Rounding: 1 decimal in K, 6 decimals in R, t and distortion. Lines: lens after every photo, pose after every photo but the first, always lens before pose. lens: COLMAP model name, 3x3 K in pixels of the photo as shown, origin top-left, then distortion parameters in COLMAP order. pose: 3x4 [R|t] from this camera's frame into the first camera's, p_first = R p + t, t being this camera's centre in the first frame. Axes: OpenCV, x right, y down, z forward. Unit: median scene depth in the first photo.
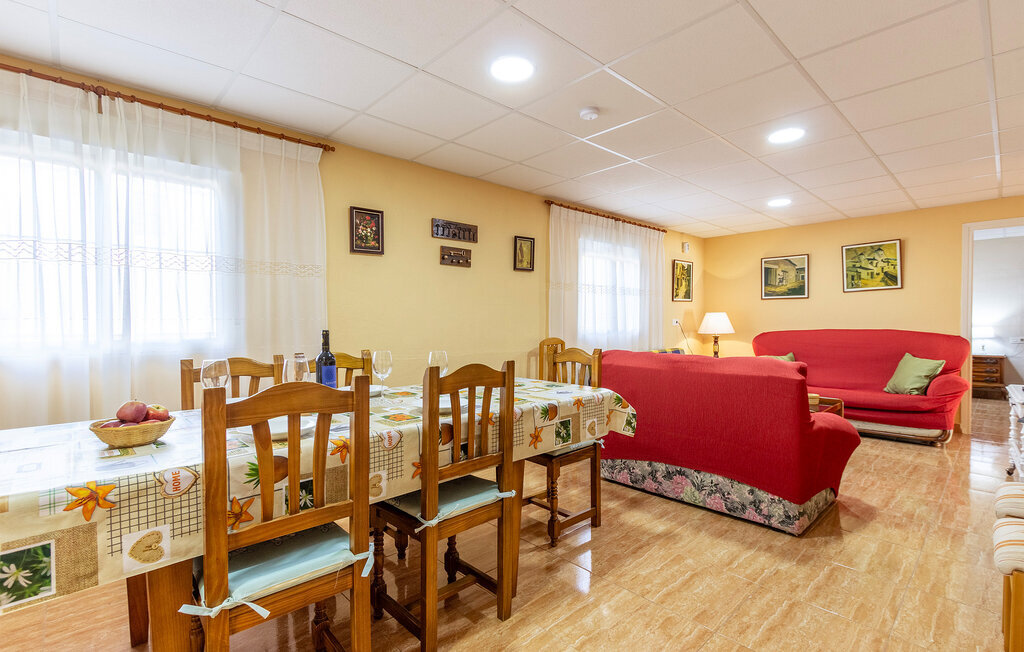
lens RADIAL K [[471.5, 0, 510.9], [0, 471.5, 327.3], [0, 0, 1]] dist [0.004651, -0.002242]
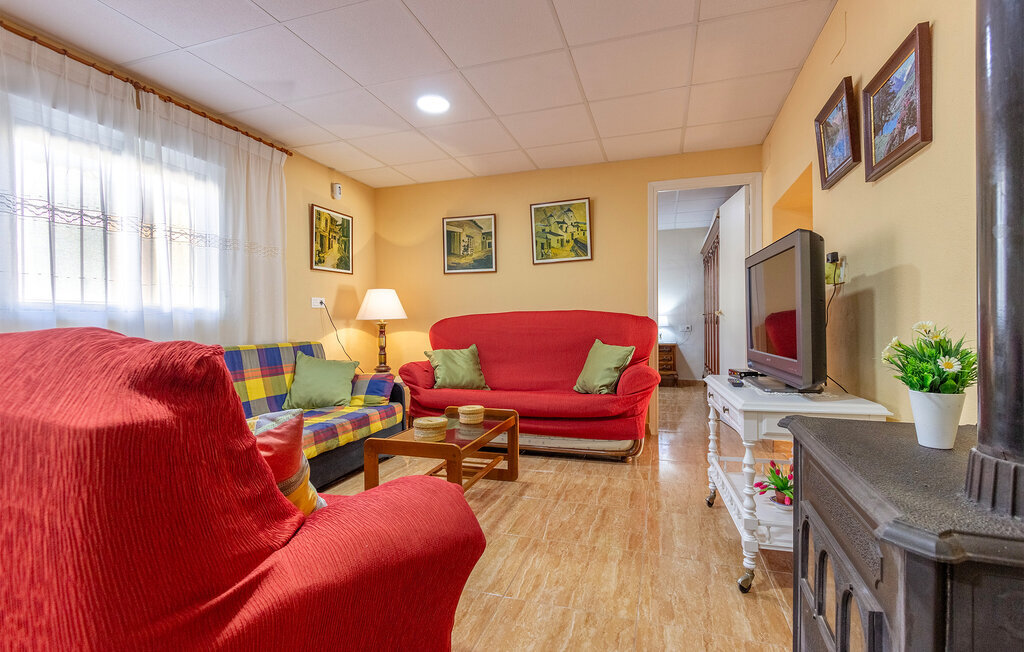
lens RADIAL K [[471.5, 0, 511.3], [0, 471.5, 324.0], [0, 0, 1]] dist [0.004651, -0.002242]
pose [[0.878737, -0.004048, 0.477290, 0.313856], [0.011179, 0.999864, -0.012103, 0.033851], [-0.477176, 0.015971, 0.878663, 0.351128]]
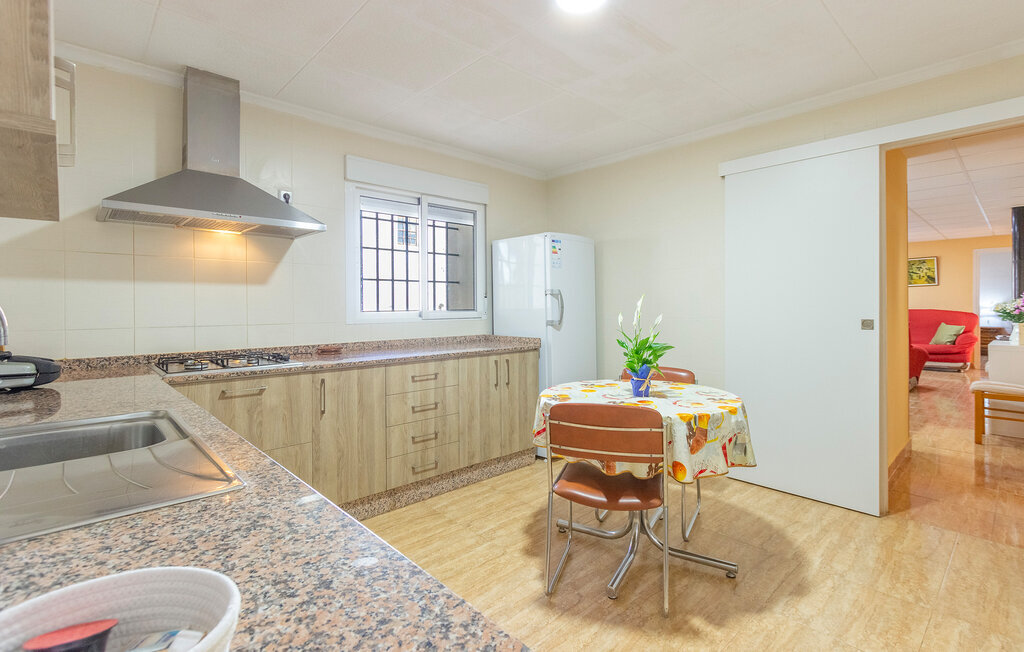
lens RADIAL K [[471.5, 0, 517.1], [0, 471.5, 301.1], [0, 0, 1]] dist [0.004651, -0.002242]
pose [[0.999980, 0.005467, -0.003052, -0.669020], [-0.005534, 0.999733, -0.022413, 0.020989], [0.002929, 0.022430, 0.999744, -0.690639]]
